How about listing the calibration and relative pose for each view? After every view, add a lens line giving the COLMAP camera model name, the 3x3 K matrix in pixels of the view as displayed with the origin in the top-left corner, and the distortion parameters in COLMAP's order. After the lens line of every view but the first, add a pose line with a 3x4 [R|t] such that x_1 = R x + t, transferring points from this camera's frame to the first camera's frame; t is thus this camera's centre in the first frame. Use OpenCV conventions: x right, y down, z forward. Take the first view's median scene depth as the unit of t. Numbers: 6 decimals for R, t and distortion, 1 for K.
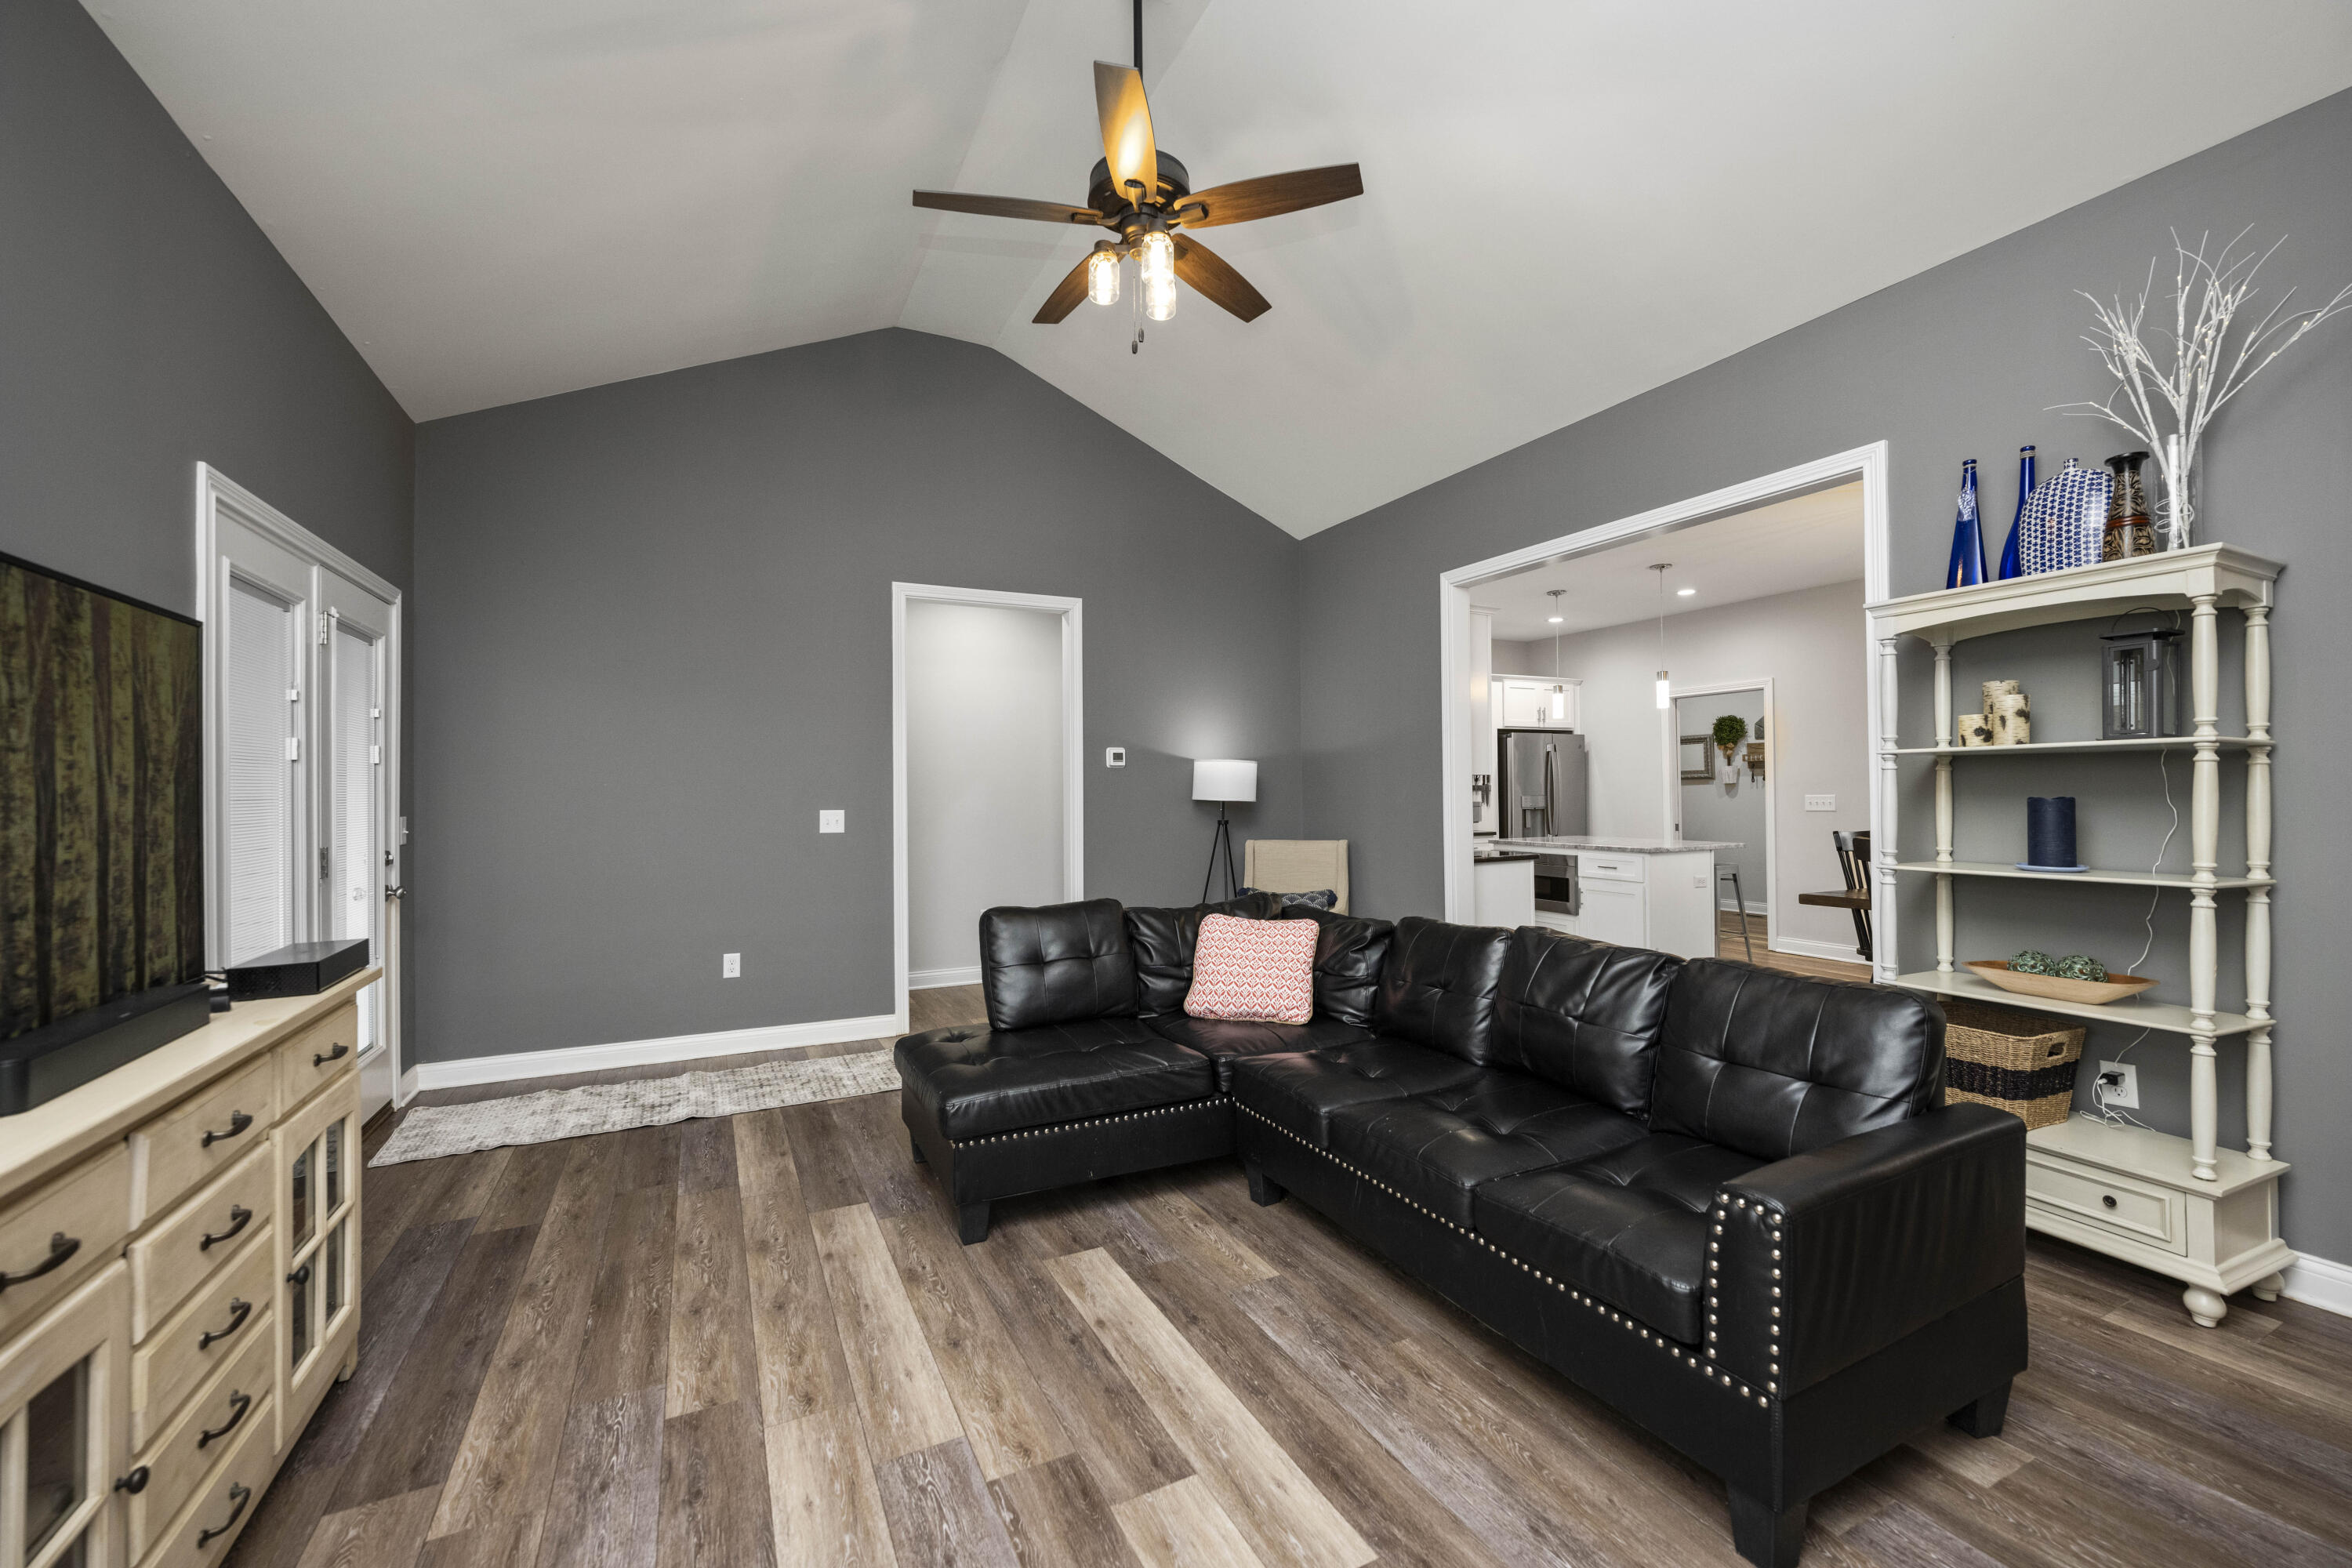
lens RADIAL K [[943.7, 0, 1176.0], [0, 943.7, 784.0], [0, 0, 1]] dist [-0.001605, -0.000055]
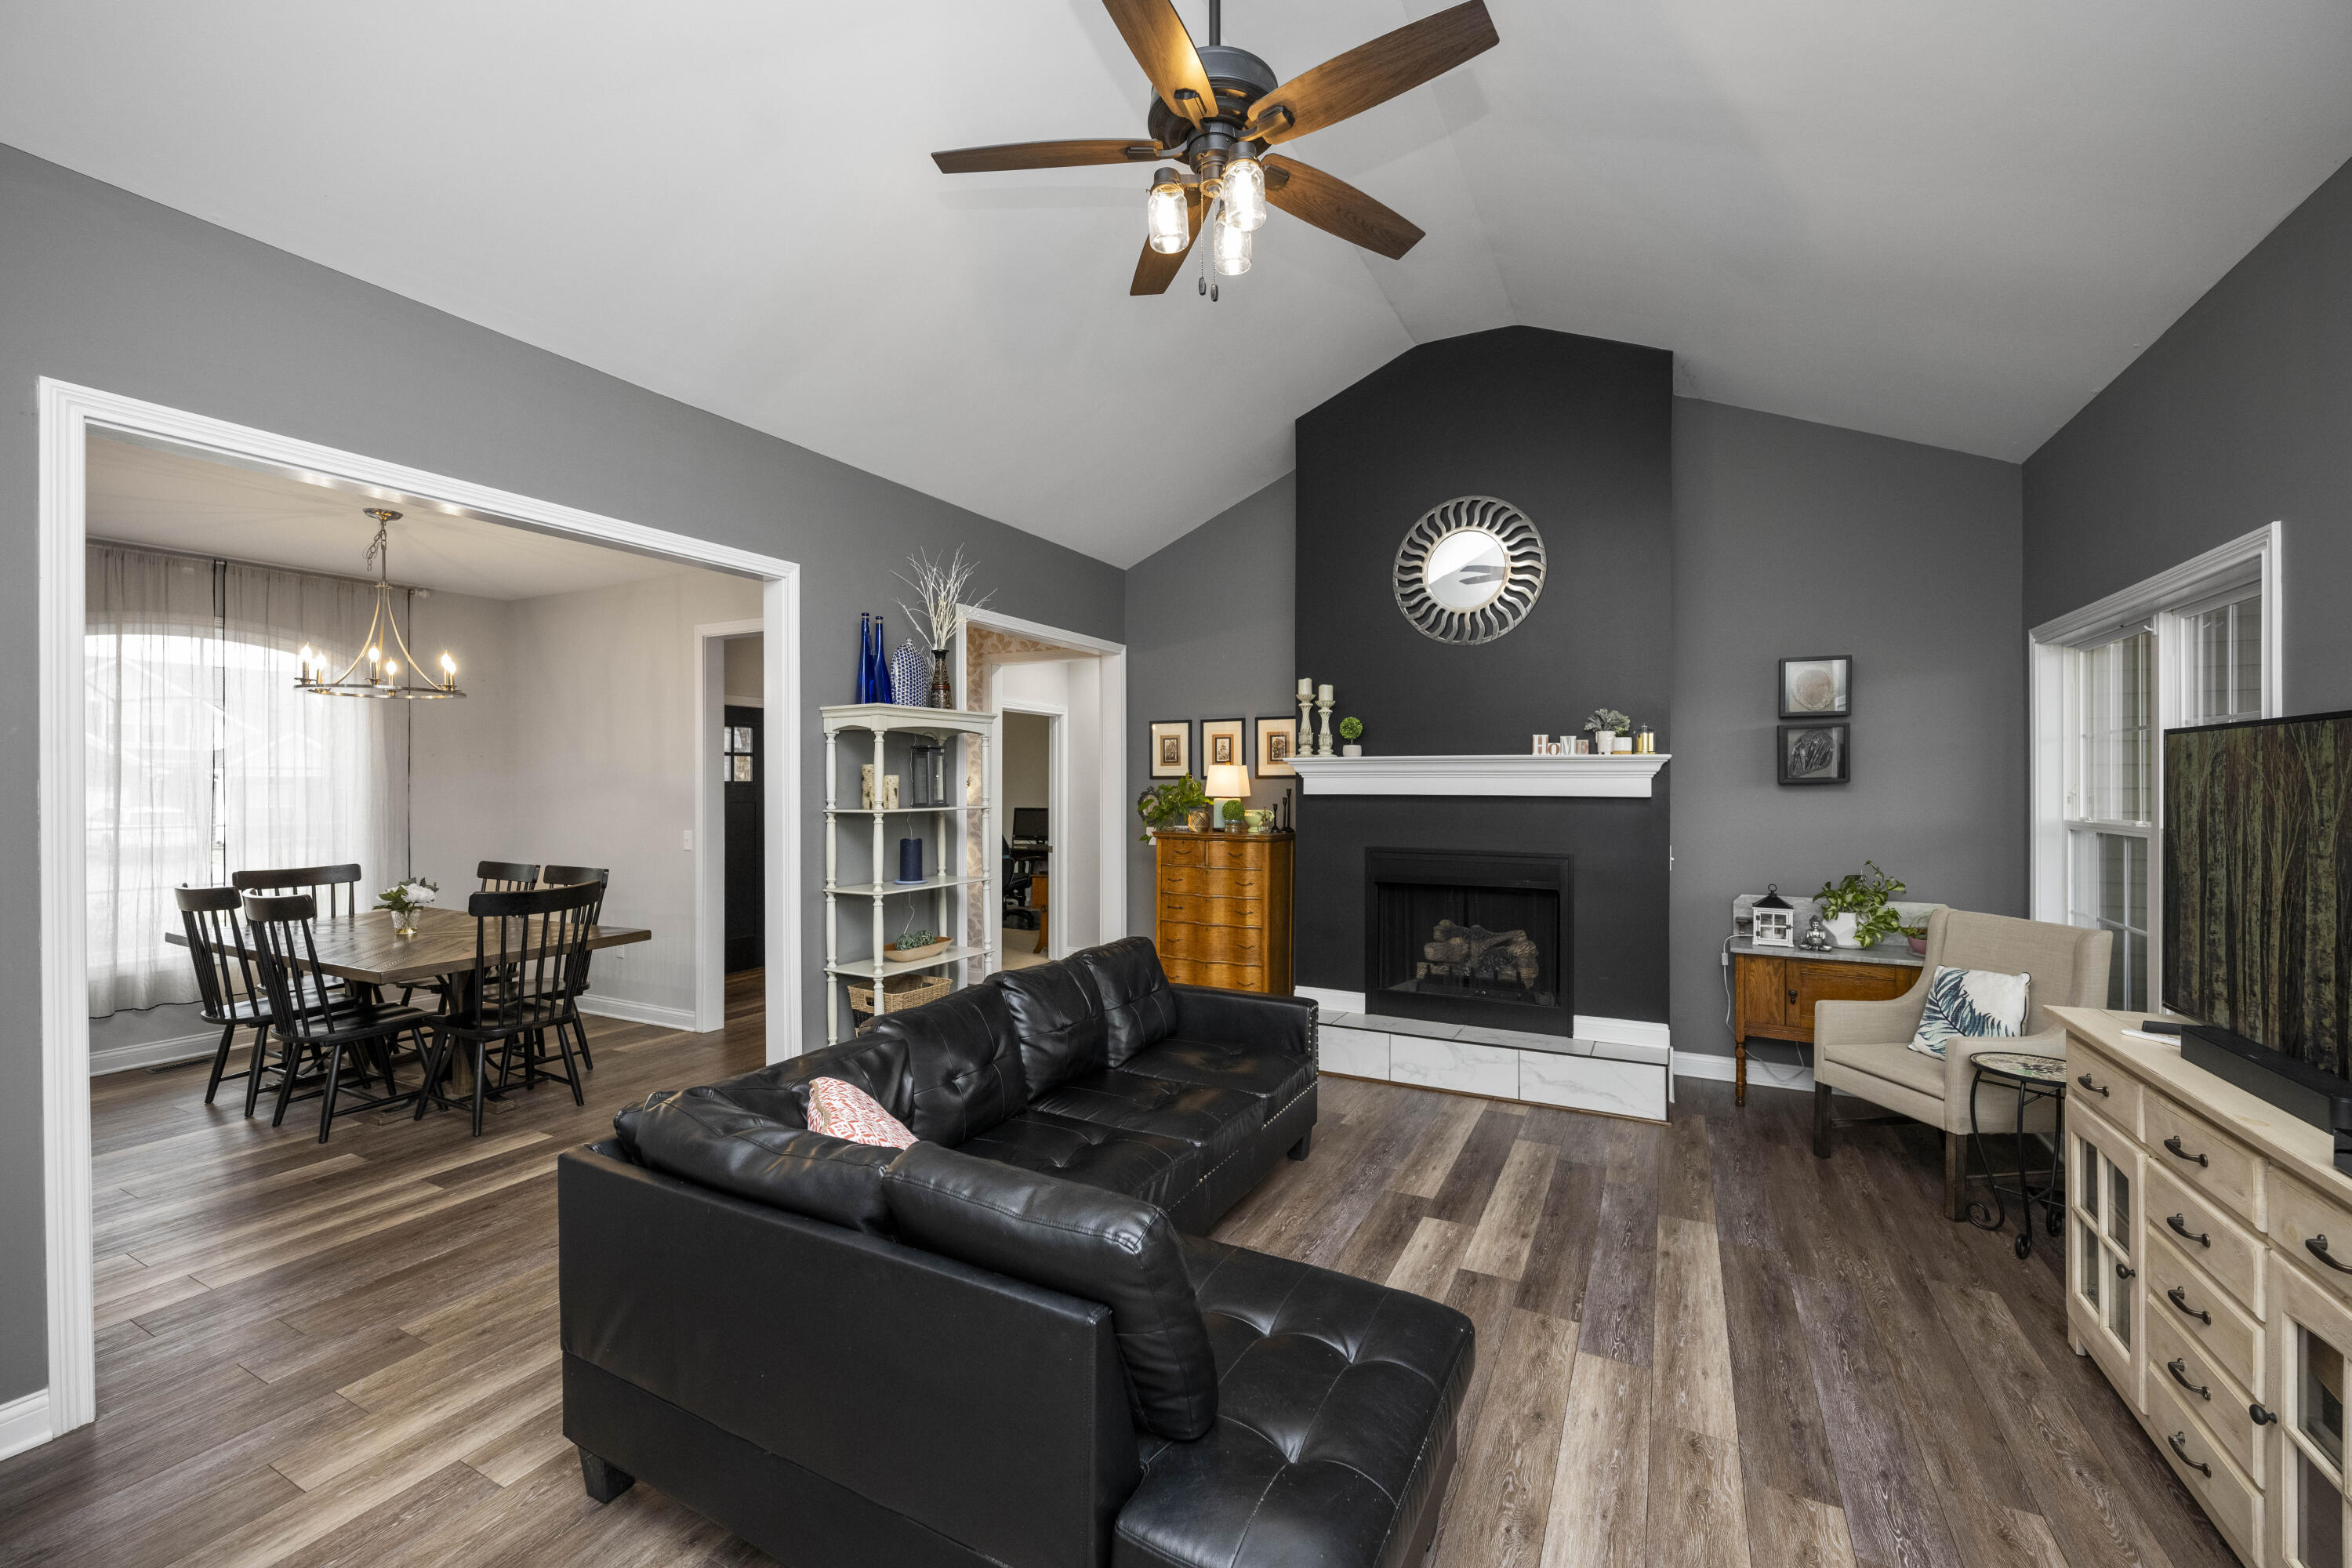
lens RADIAL K [[954.5, 0, 1176.0], [0, 954.5, 784.0], [0, 0, 1]] dist [-0.002666, -0.000054]
pose [[-0.583628, 0.008505, 0.811976, -1.012155], [-0.000012, 0.999945, -0.010482, -0.092714], [-0.812021, -0.006128, -0.583596, 2.296980]]
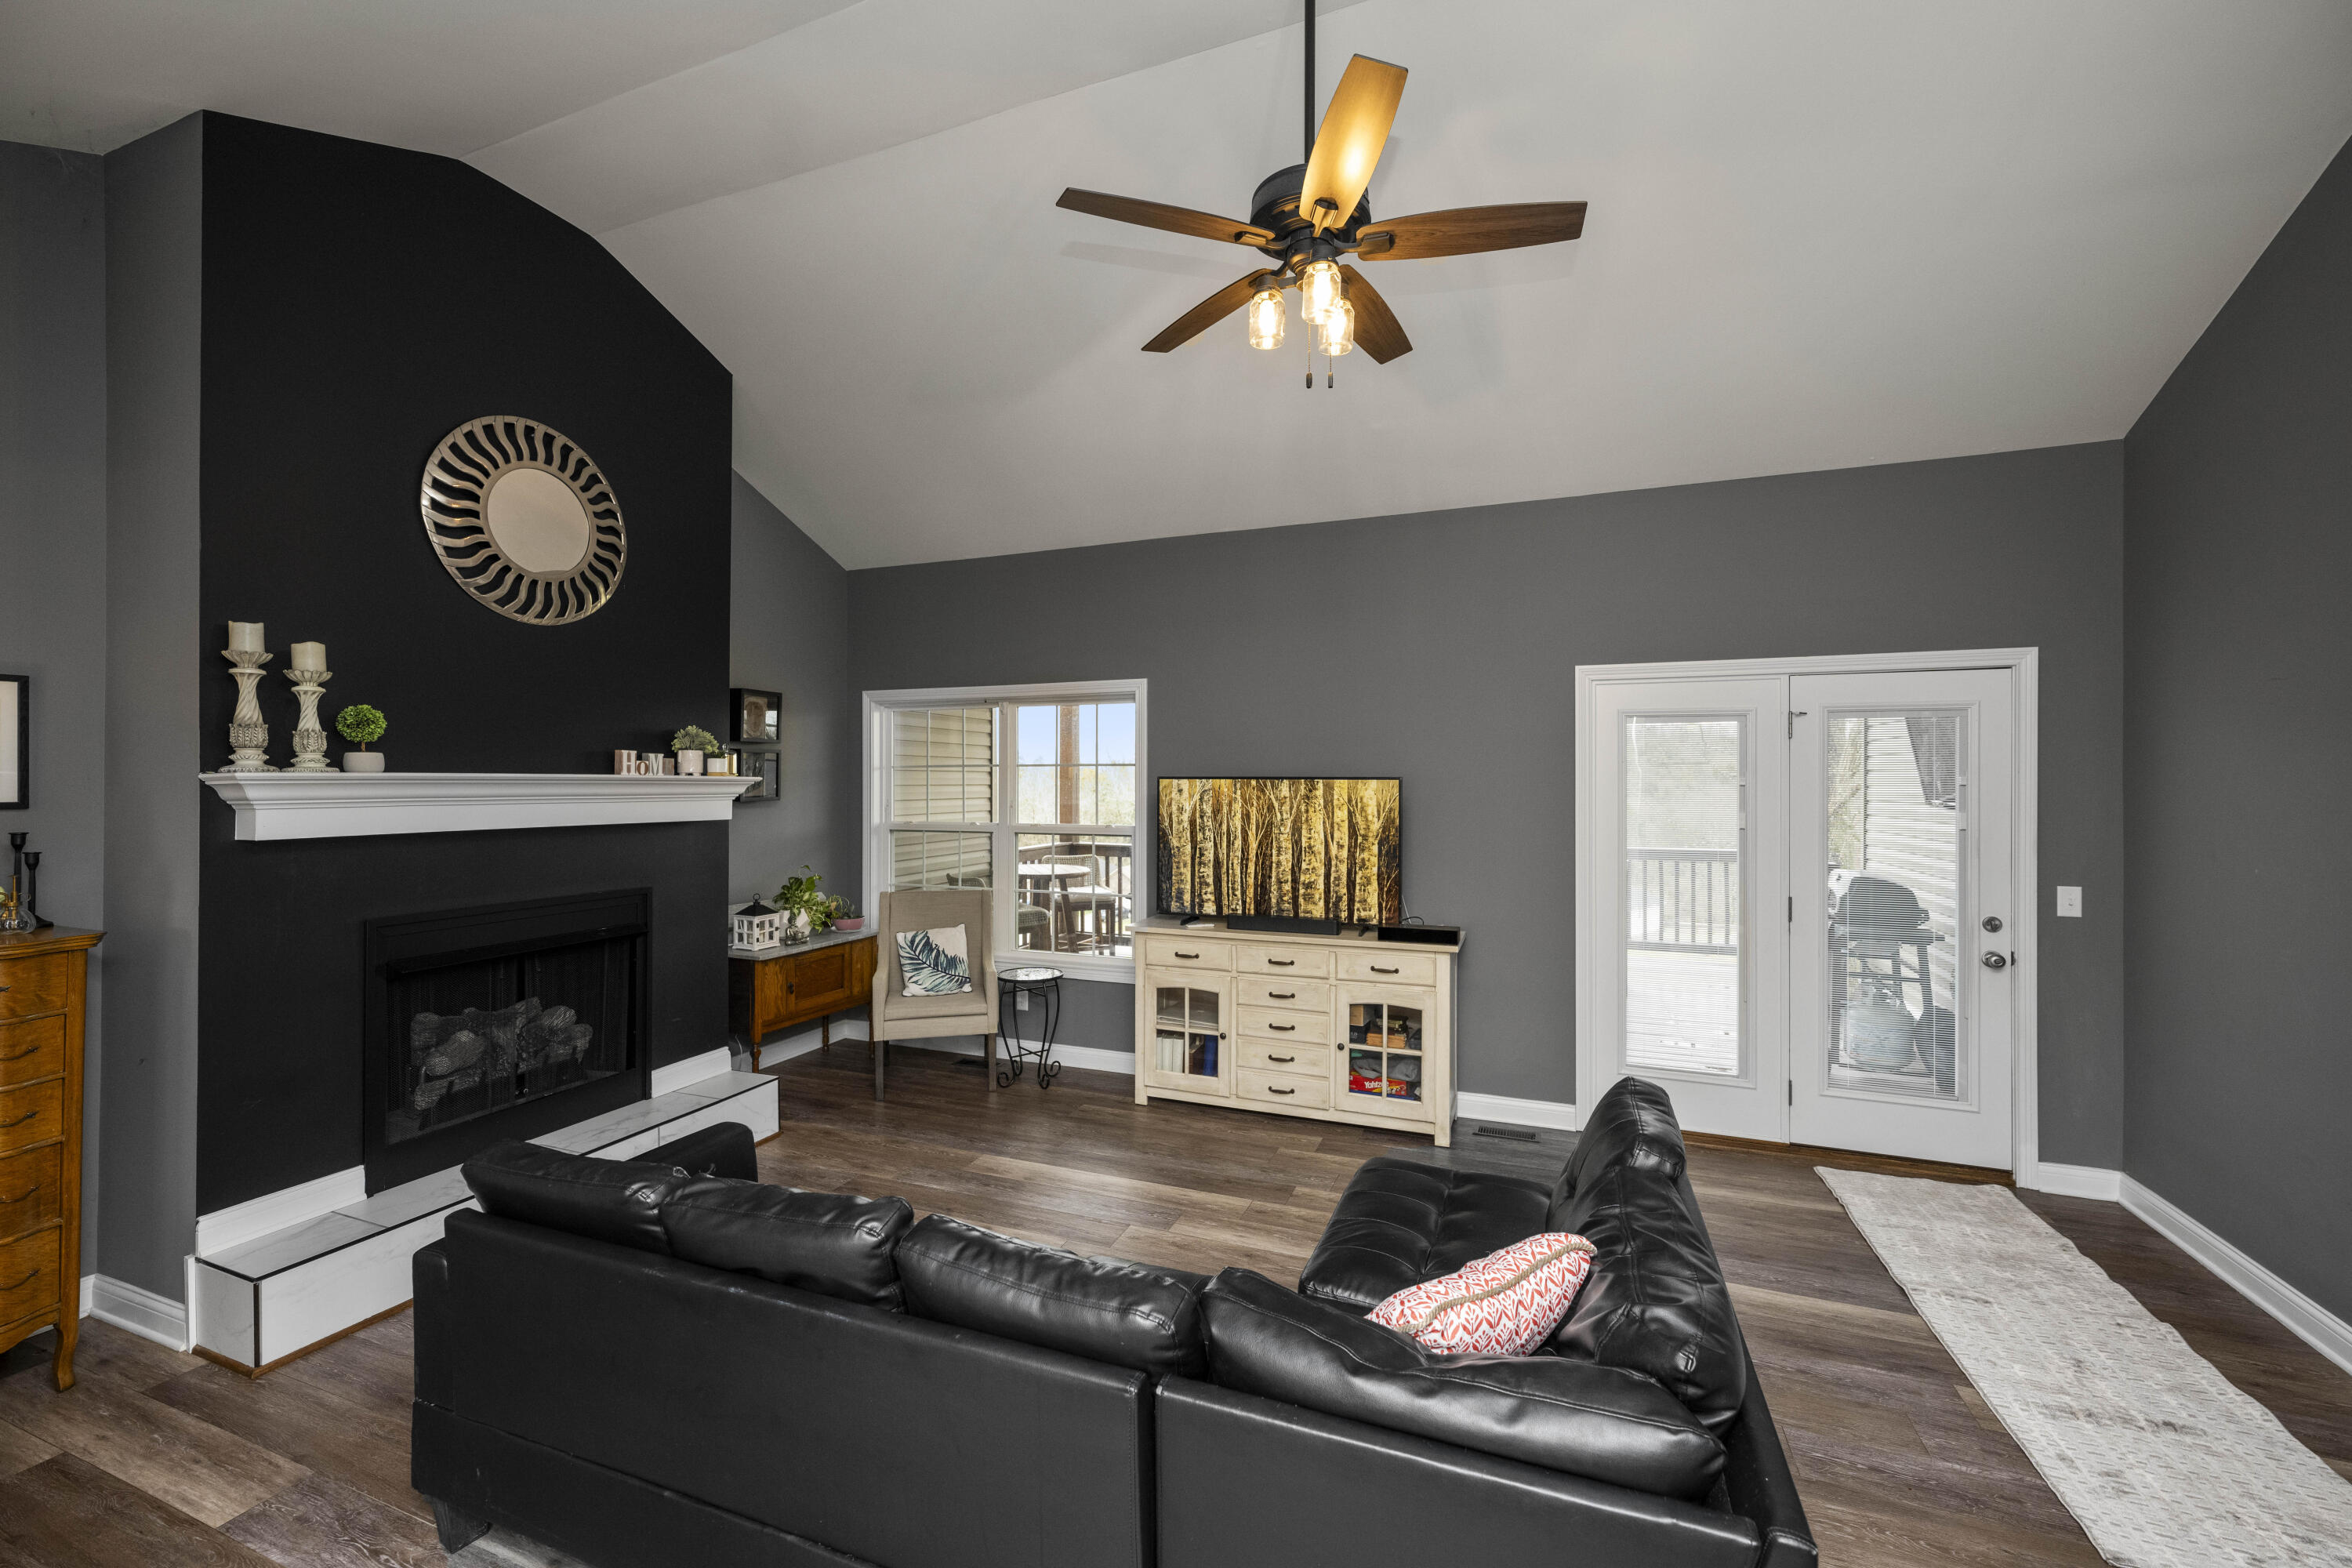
lens RADIAL K [[938.2, 0, 1176.0], [0, 938.2, 784.0], [0, 0, 1]] dist [-0.000159, -0.000106]
pose [[-0.745510, 0.011369, -0.666397, 0.969898], [0.010240, 0.999932, 0.005603, -0.175205], [0.666416, -0.002646, -0.745576, 2.402973]]
